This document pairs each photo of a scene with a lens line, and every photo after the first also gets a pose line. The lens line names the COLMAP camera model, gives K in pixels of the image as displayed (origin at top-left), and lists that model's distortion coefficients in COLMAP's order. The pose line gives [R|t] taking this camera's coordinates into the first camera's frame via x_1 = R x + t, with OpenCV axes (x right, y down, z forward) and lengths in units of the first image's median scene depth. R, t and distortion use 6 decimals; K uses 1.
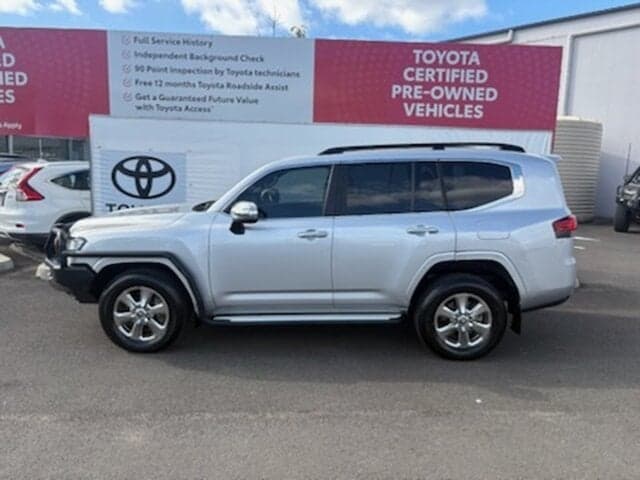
lens RADIAL K [[488.8, 0, 296.7], [0, 488.8, 238.0], [0, 0, 1]] dist [0.021479, -0.026844]
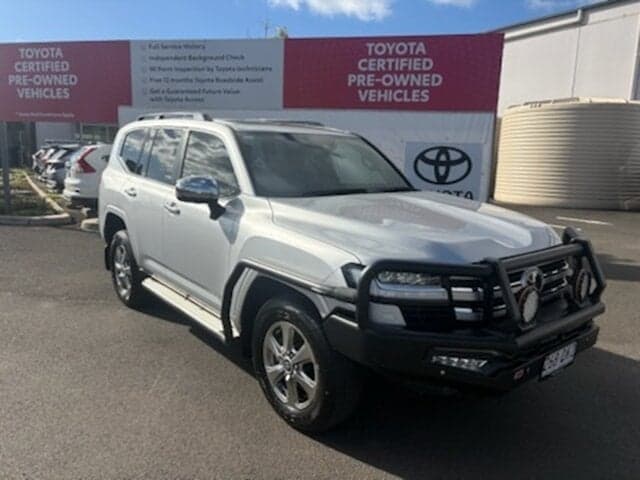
lens RADIAL K [[488.8, 0, 296.7], [0, 488.8, 238.0], [0, 0, 1]] dist [0.021479, -0.026844]
pose [[0.970094, 0.042840, -0.238920, 0.370293], [-0.037955, 0.998966, 0.025008, 0.050075], [0.239745, -0.015192, 0.970717, -0.162690]]
